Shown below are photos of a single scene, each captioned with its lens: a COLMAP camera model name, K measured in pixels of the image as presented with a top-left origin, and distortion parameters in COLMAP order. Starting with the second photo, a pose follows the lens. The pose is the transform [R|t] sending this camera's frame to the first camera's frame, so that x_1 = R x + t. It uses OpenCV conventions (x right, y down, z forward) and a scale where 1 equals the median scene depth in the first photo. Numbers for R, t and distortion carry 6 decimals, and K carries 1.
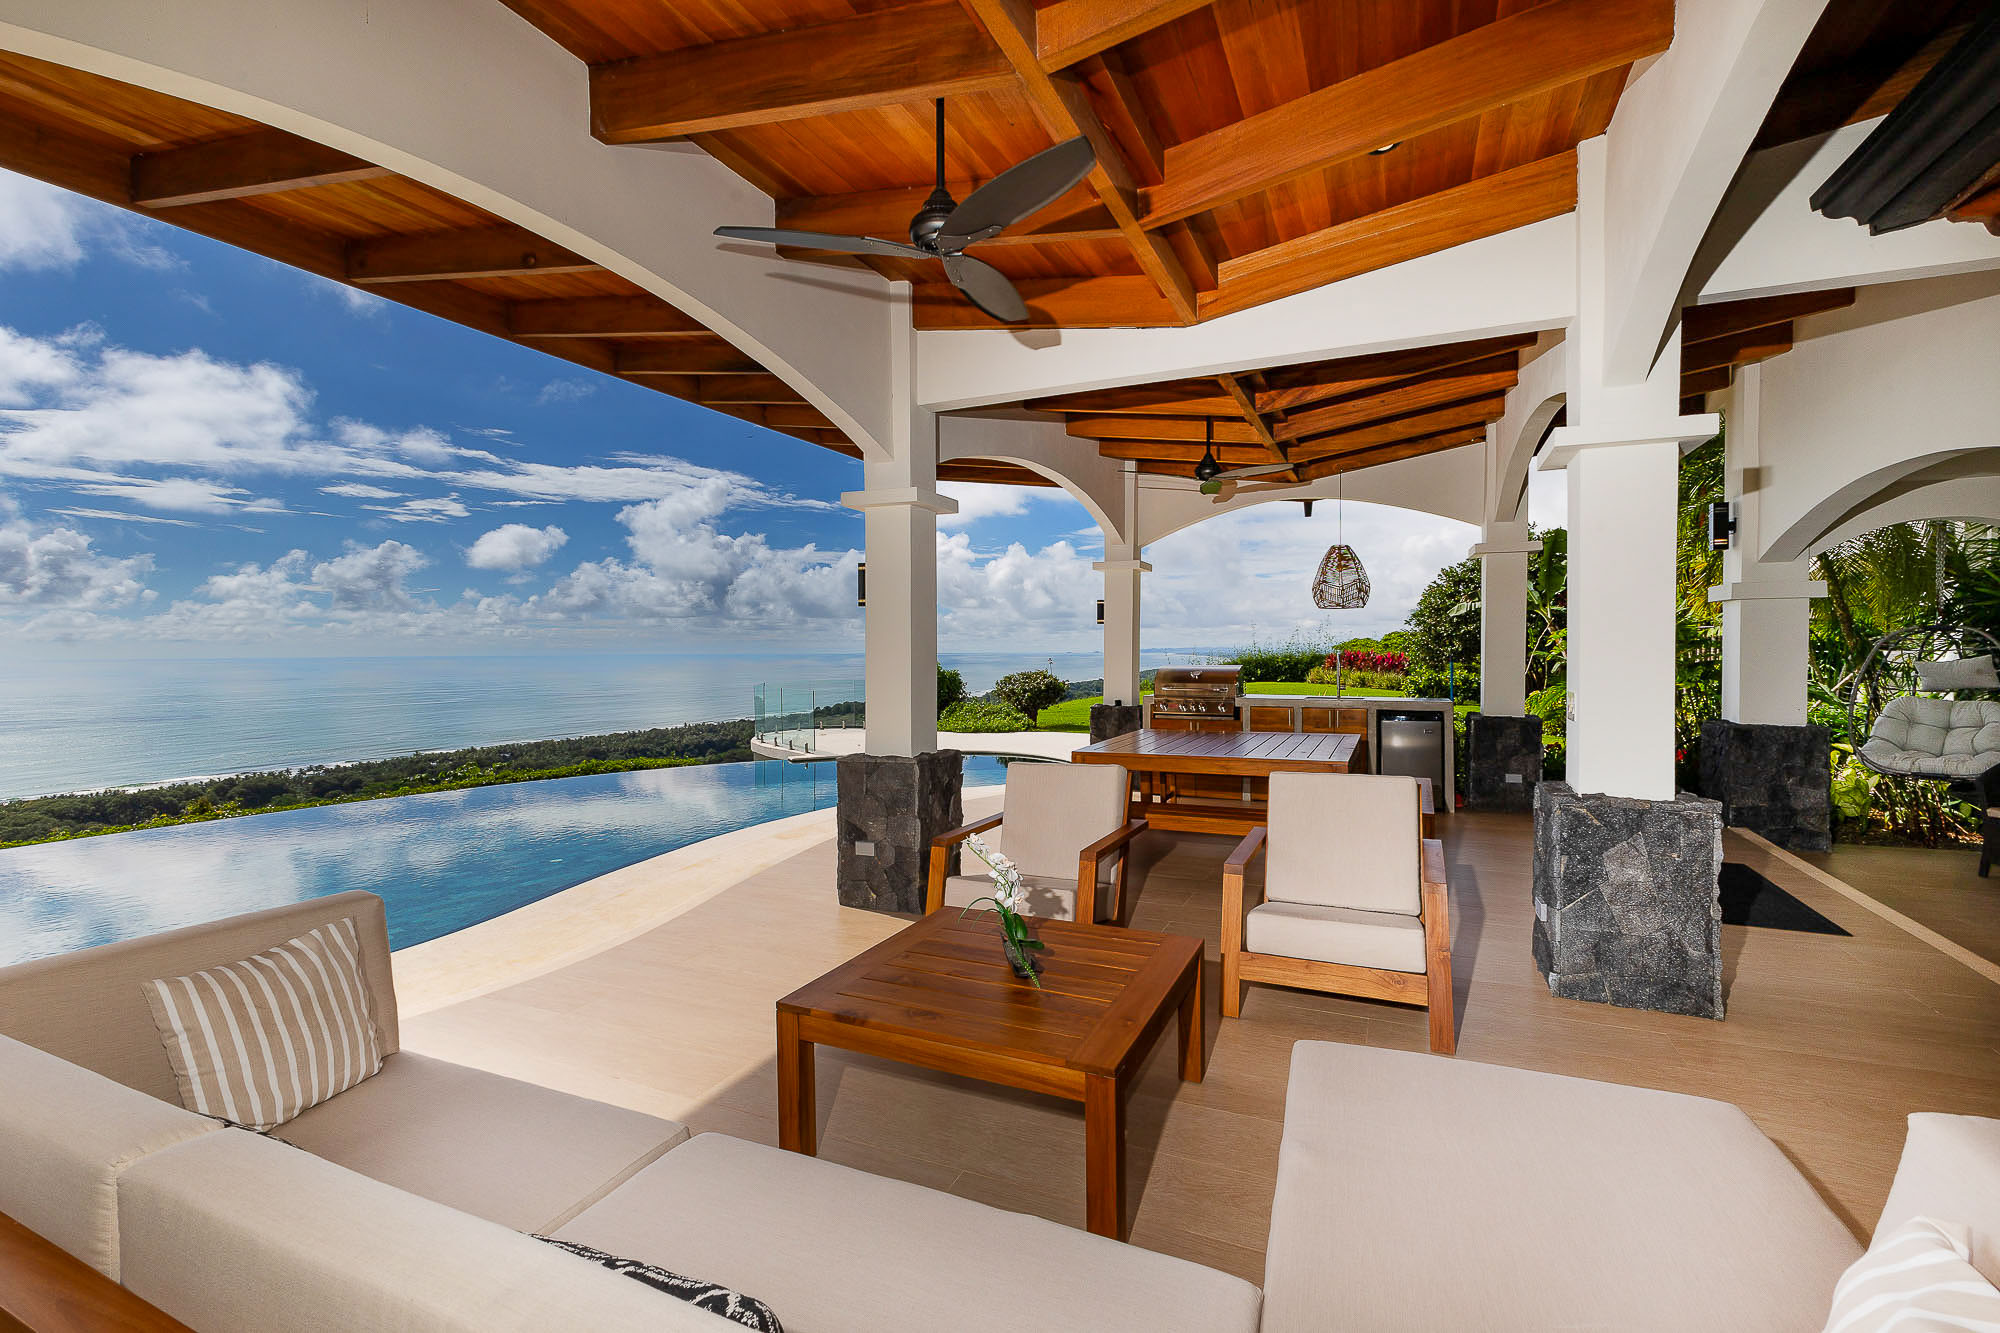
lens RADIAL K [[884.8, 0, 1013.0], [0, 884.8, 678.4], [0, 0, 1]] dist [0.004338, -0.001104]
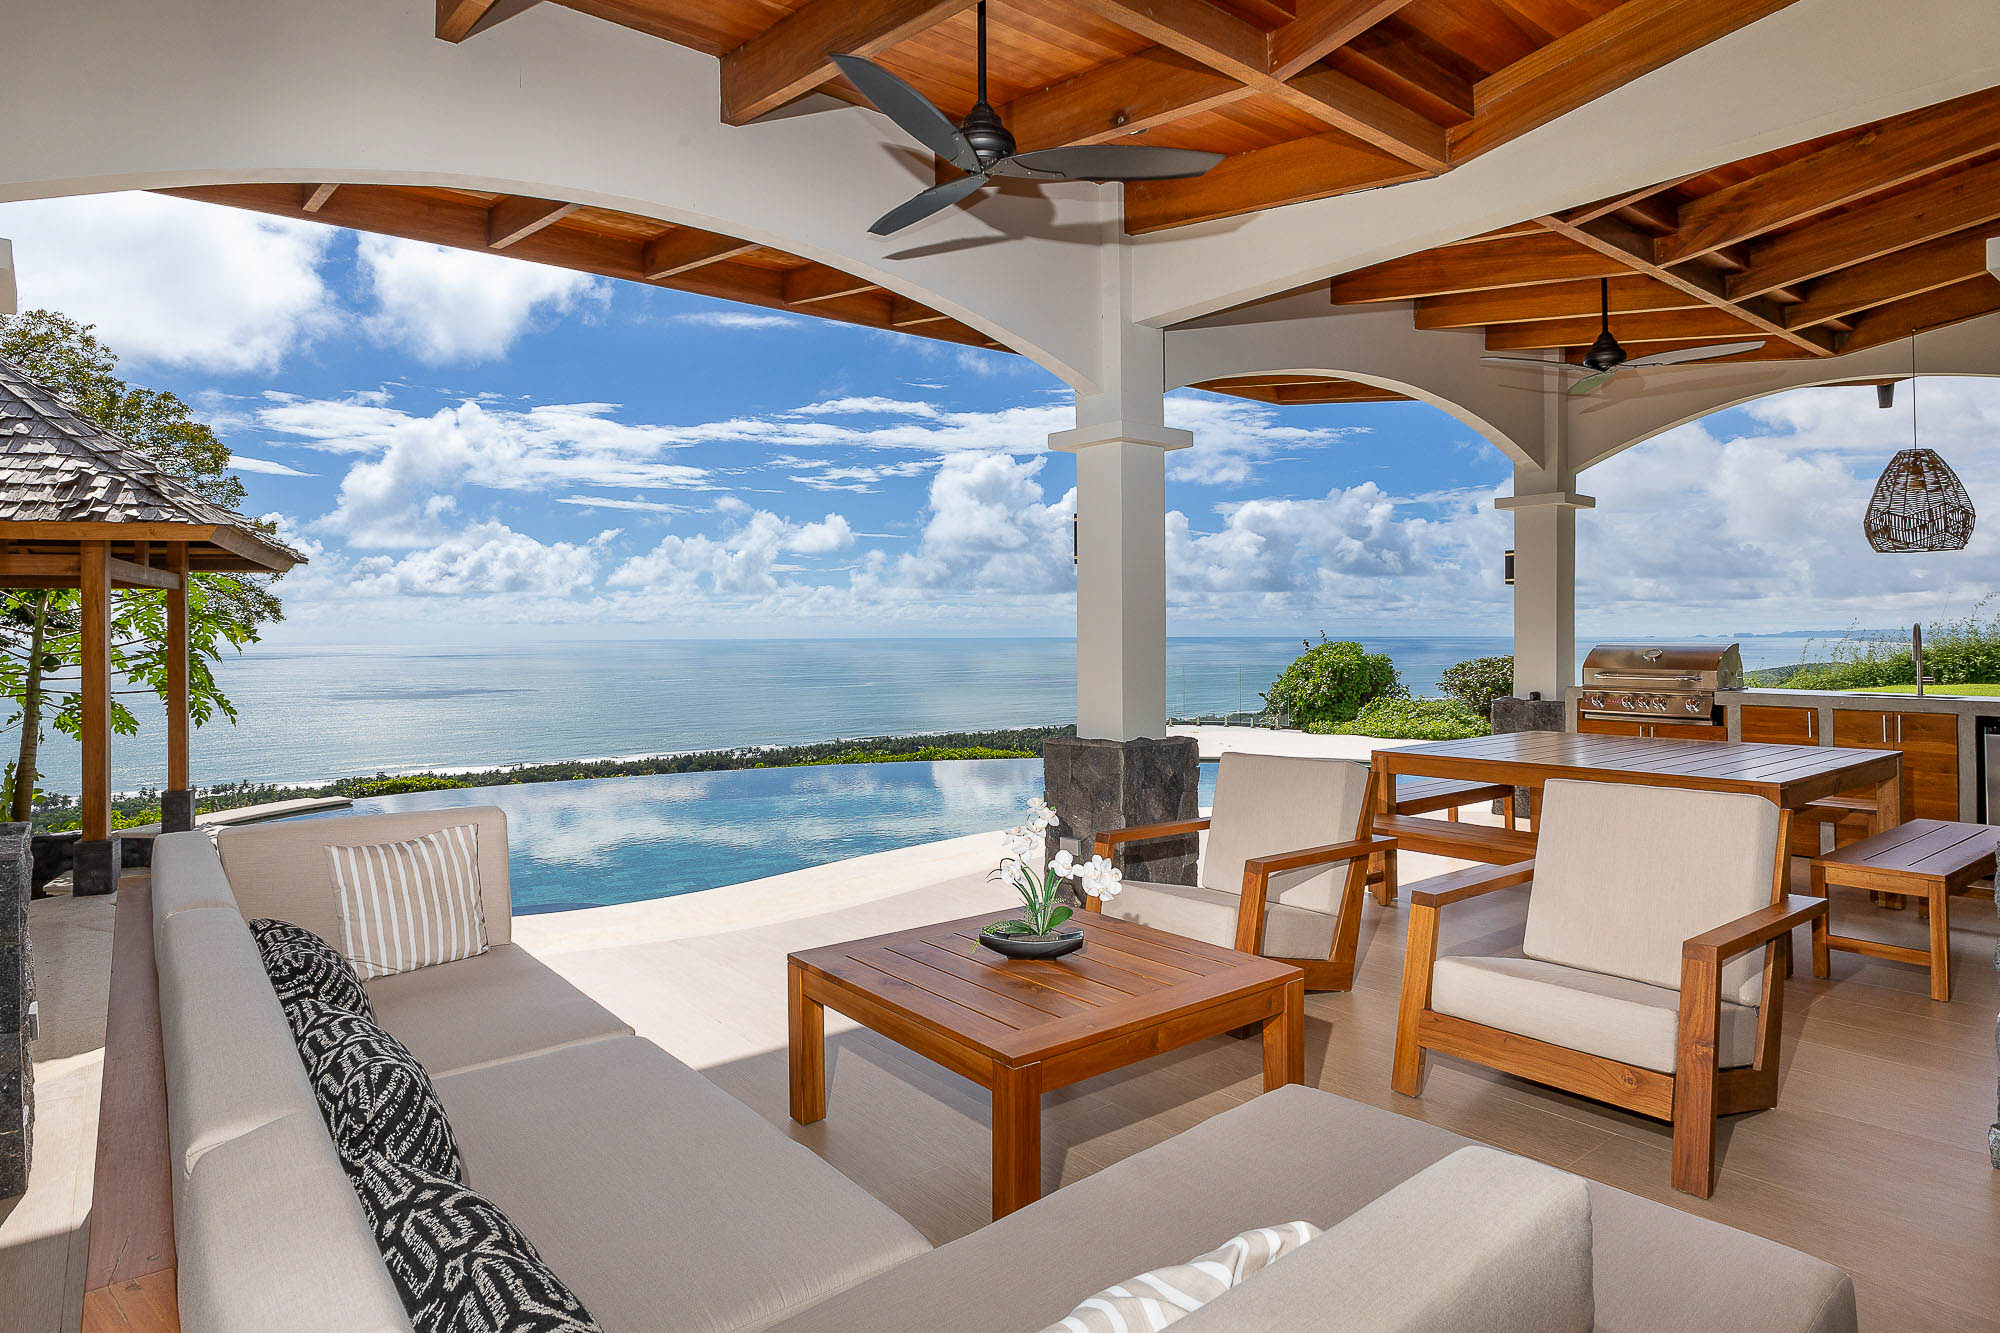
lens RADIAL K [[1138.3, 0, 958.2], [0, 1138.3, 654.2], [0, 0, 1]] dist [-0.022087, -0.000292]
pose [[0.873087, 0.009492, -0.487473, 0.272771], [-0.016356, 0.999818, -0.009826, 0.018817], [0.487291, 0.016552, 0.873083, -0.017157]]
